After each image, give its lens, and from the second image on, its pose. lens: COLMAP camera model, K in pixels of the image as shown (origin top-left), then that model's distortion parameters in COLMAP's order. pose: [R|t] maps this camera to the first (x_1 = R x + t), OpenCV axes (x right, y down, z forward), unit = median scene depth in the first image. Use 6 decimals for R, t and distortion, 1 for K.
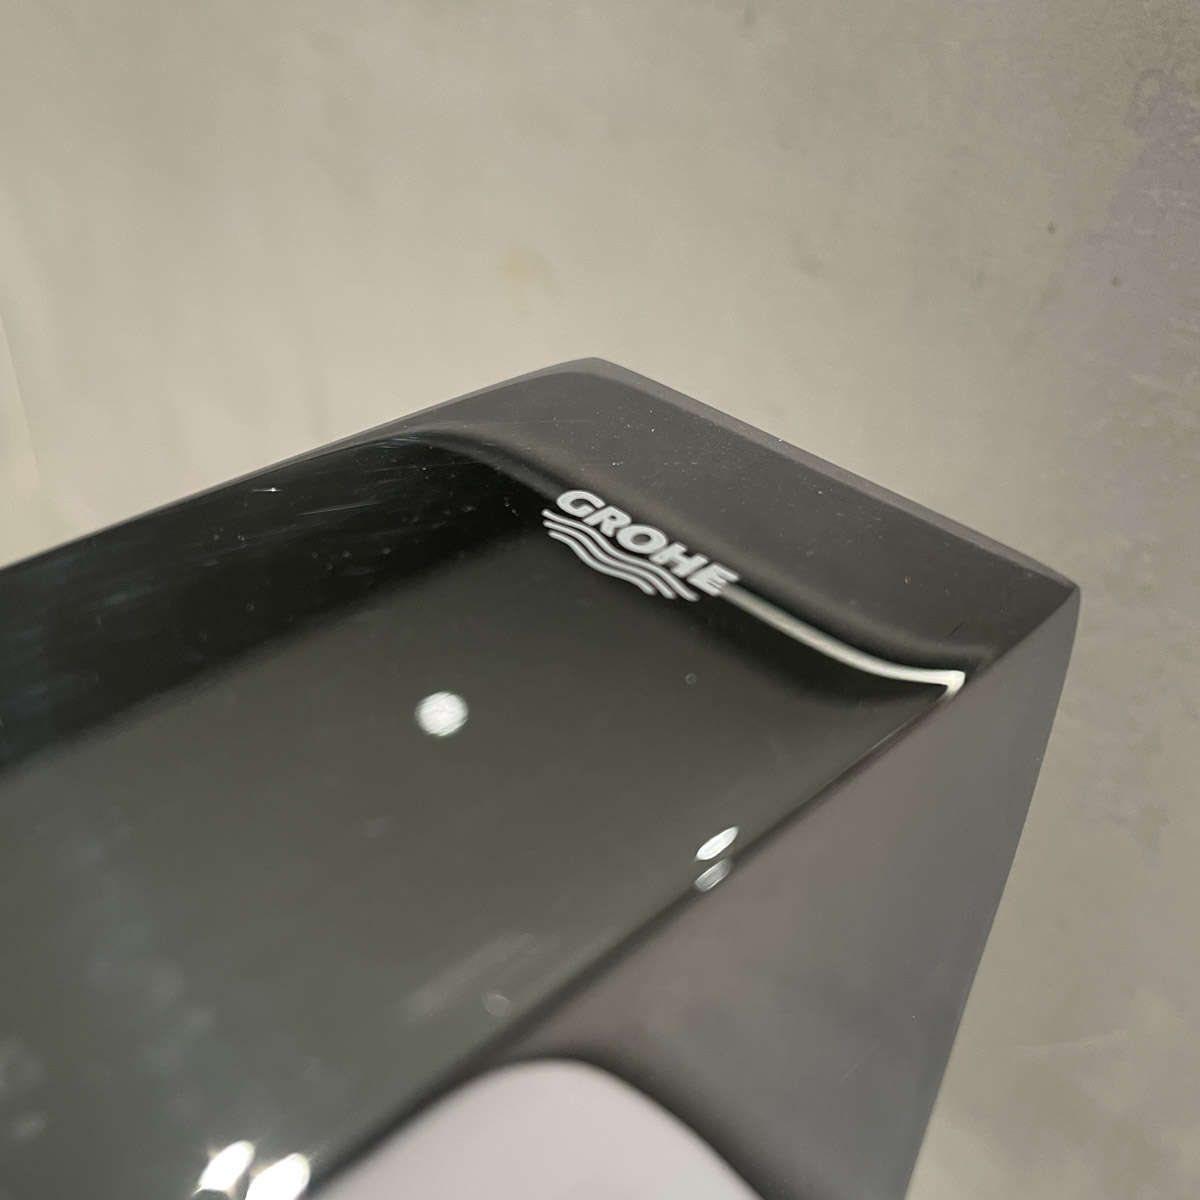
lens RADIAL K [[1248.8, 0, 600.0], [0, 1248.8, 600.0], [0, 0, 1]] dist [0.092825, -0.134848]
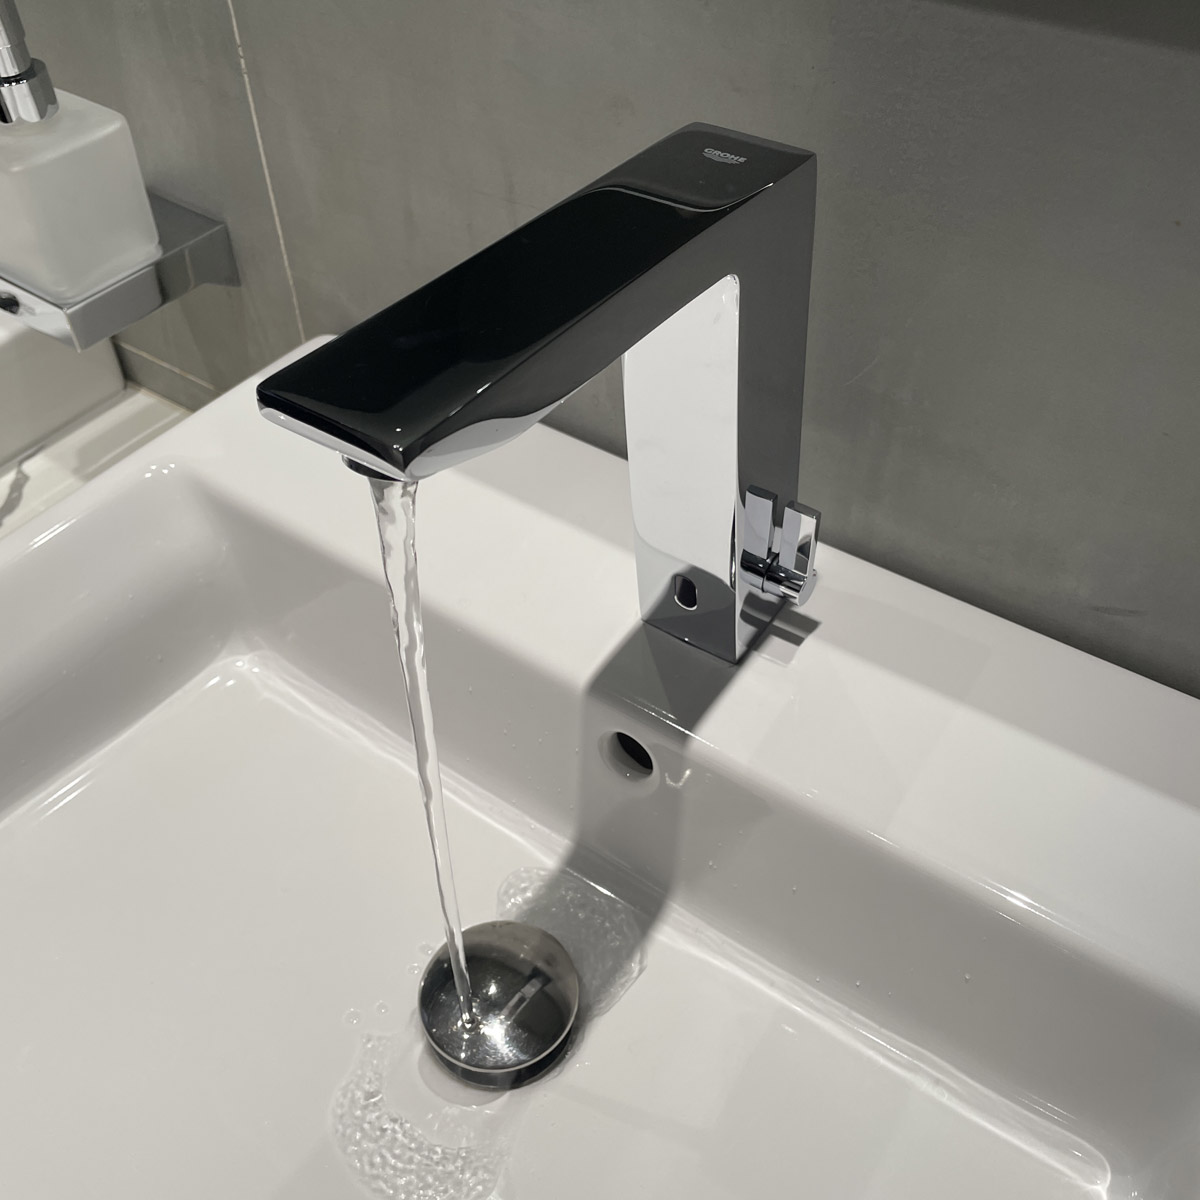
lens RADIAL K [[1248.8, 0, 600.0], [0, 1248.8, 600.0], [0, 0, 1]] dist [0.092825, -0.134848]
pose [[0.985938, -0.155776, 0.060503, -0.948756], [0.147445, 0.981291, 0.123802, 0.908260], [-0.078656, -0.113140, 0.990461, -3.733459]]
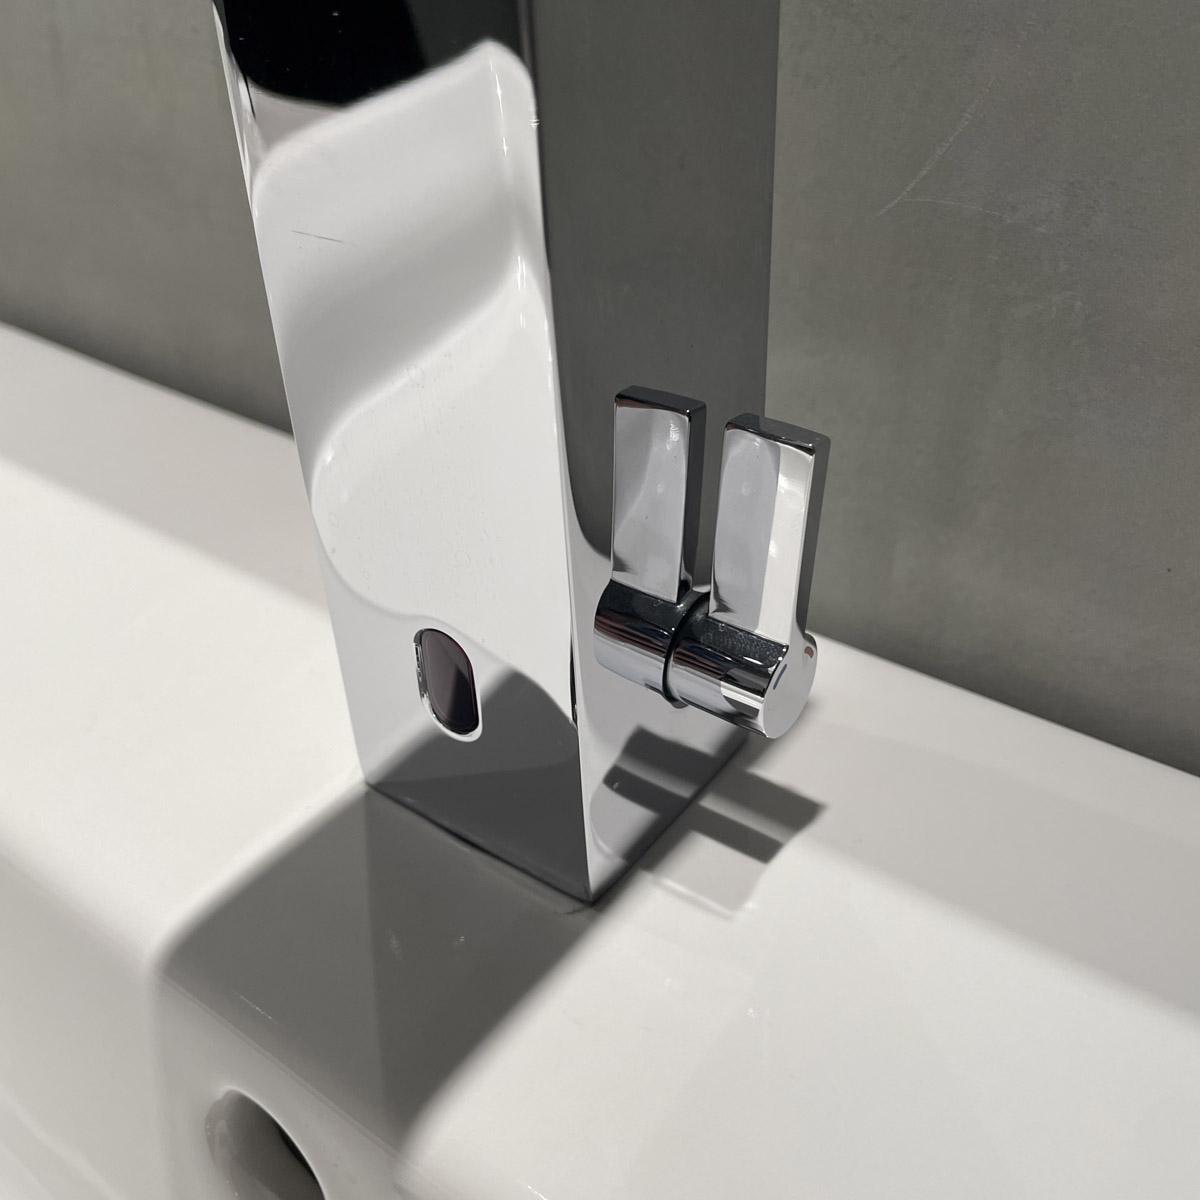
lens RADIAL K [[1298.8, 0, 564.4], [0, 1298.8, 560.6], [0, 0, 1]] dist [0.095362, -0.174424]
pose [[0.992414, -0.093064, 0.080336, -0.144446], [0.103336, 0.985449, -0.134955, 1.782446], [-0.066608, 0.142233, 0.987590, -0.103984]]
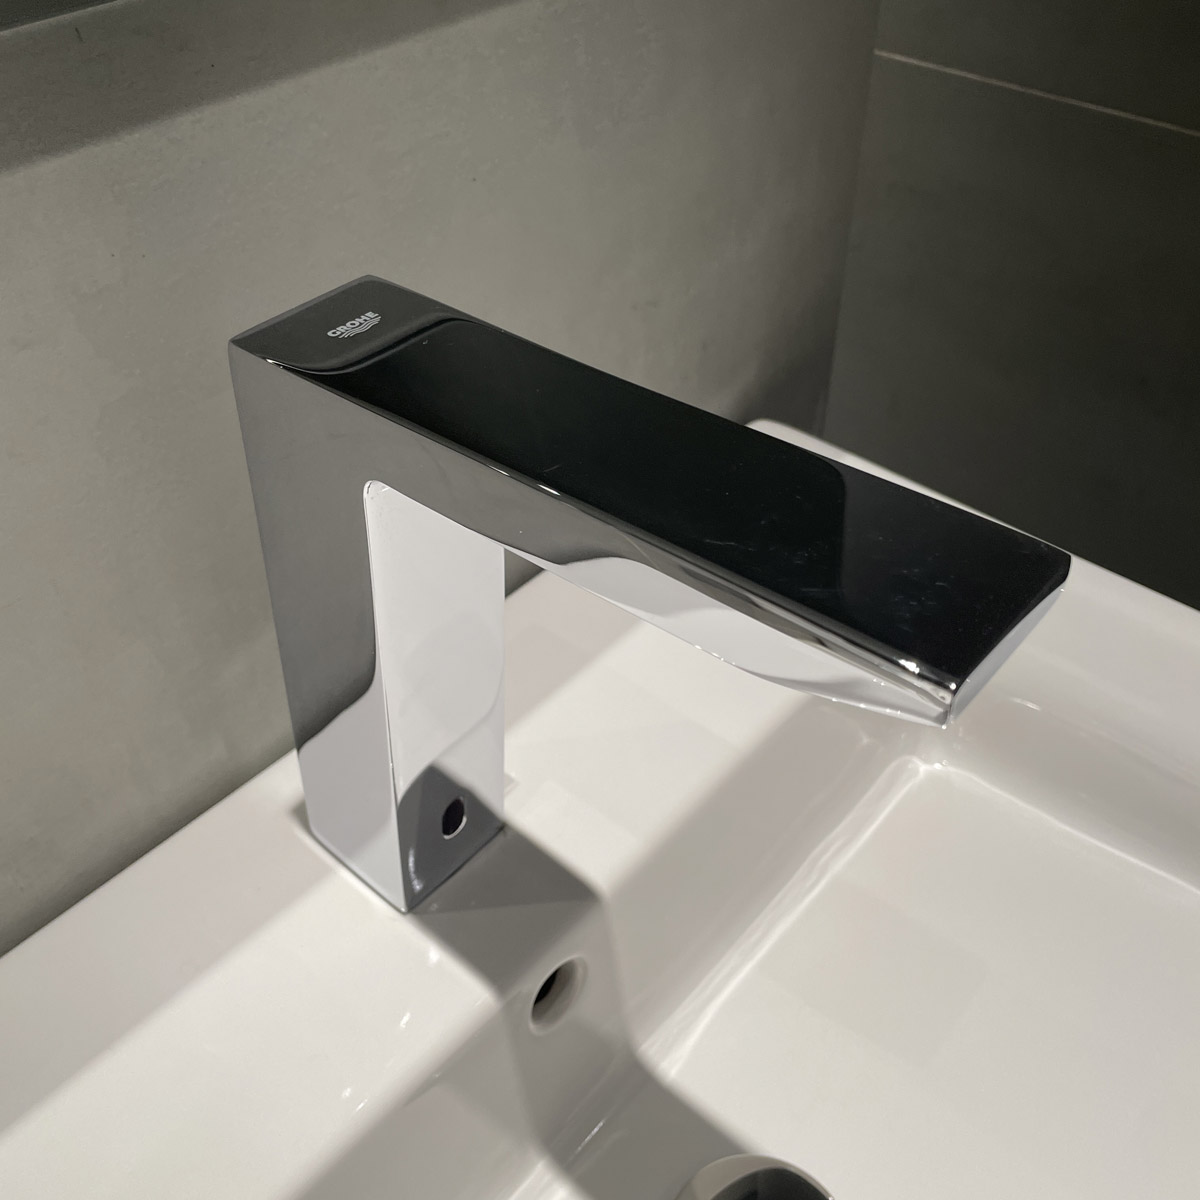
lens RADIAL K [[1248.8, 0, 600.0], [0, 1248.8, 600.0], [0, 0, 1]] dist [0.092825, -0.134848]
pose [[-0.068177, -0.691415, 0.719234, -3.148691], [0.606577, 0.543636, 0.580107, -1.281074], [-0.792096, 0.475821, 0.382333, -0.571328]]
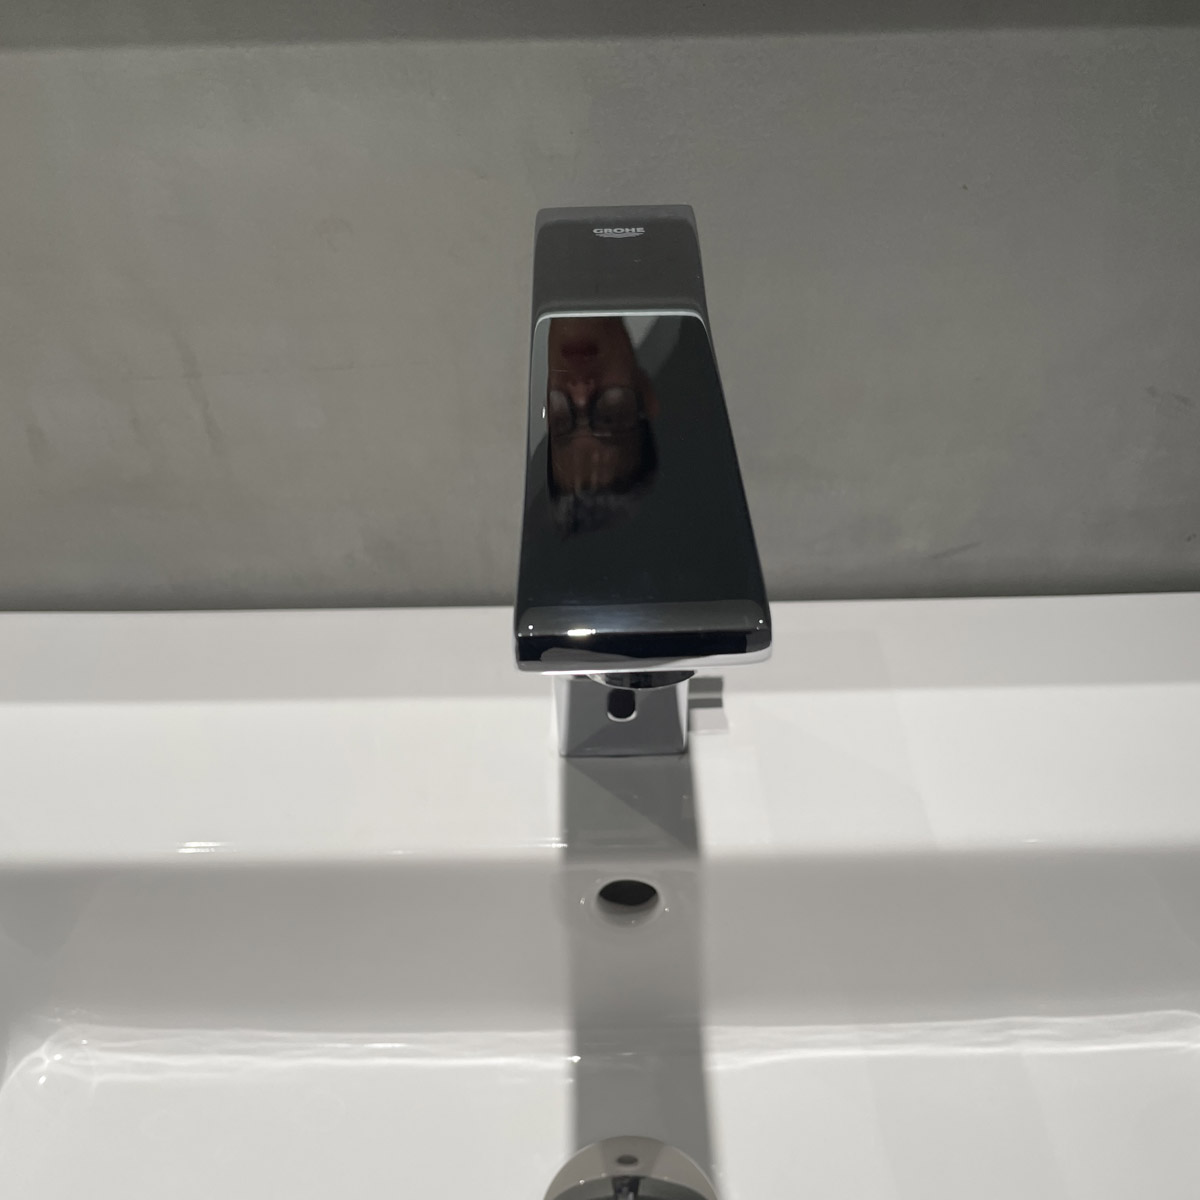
lens RADIAL K [[1248.8, 0, 600.0], [0, 1248.8, 600.0], [0, 0, 1]] dist [0.092825, -0.134848]
pose [[0.701481, -0.508721, 0.499126, -2.721556], [0.468388, 0.856933, 0.215125, 0.072942], [-0.537156, 0.082879, 0.839401, -2.386401]]
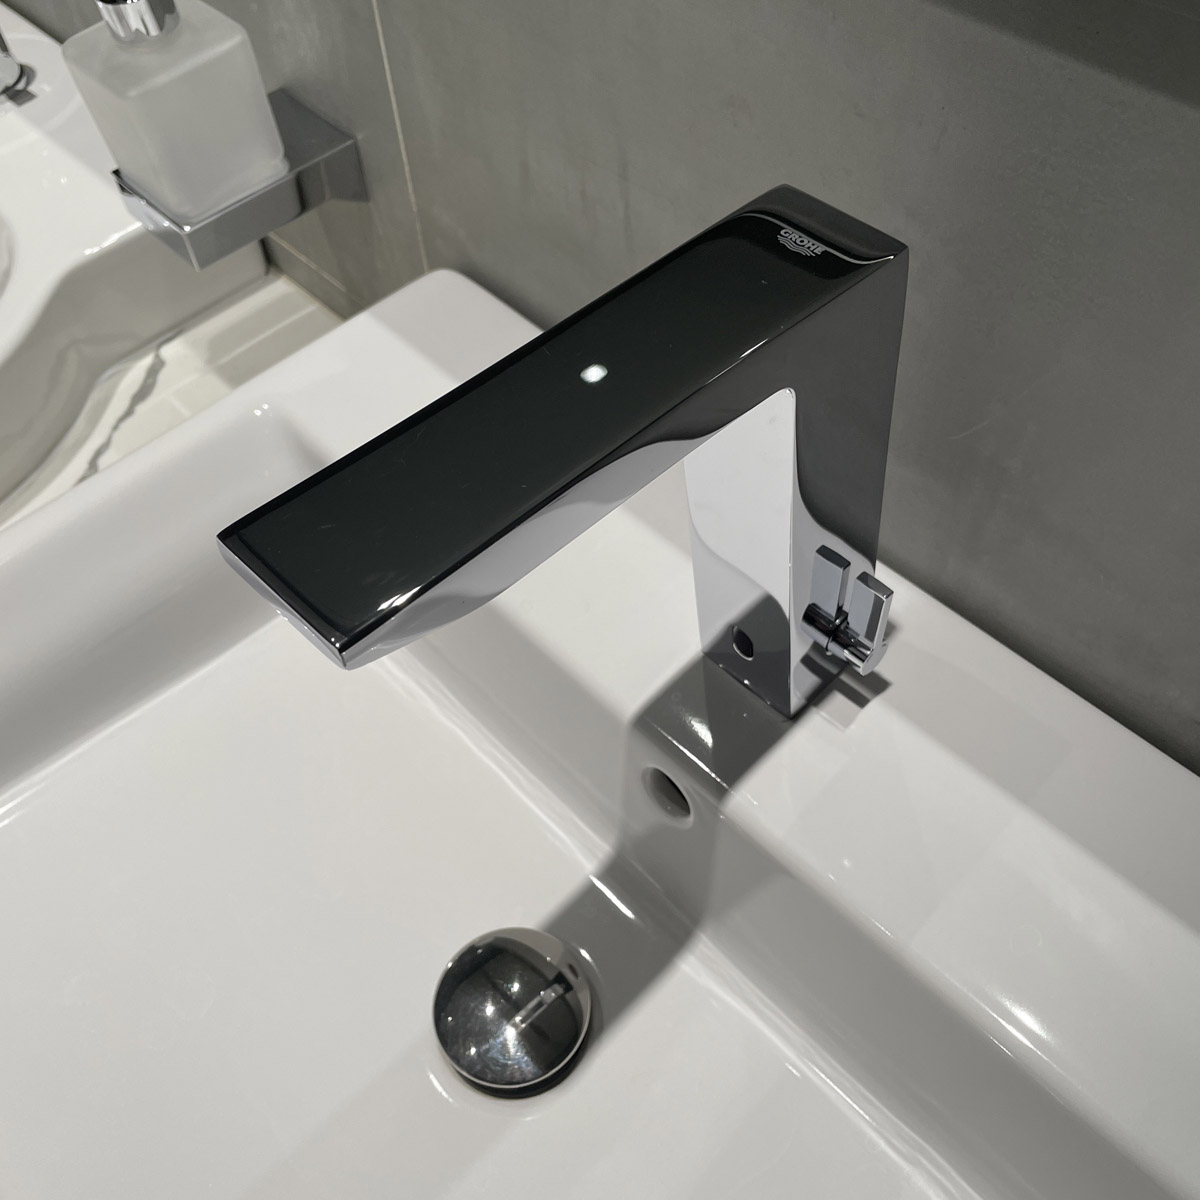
lens RADIAL K [[1238.4, 0, 608.1], [0, 1238.4, 569.0], [0, 0, 1]] dist [0.084977, -0.138627]
pose [[0.995104, -0.036808, -0.091729, -0.259360], [0.057733, 0.969750, 0.237173, -0.012817], [0.080224, -0.241307, 0.967127, -3.211283]]
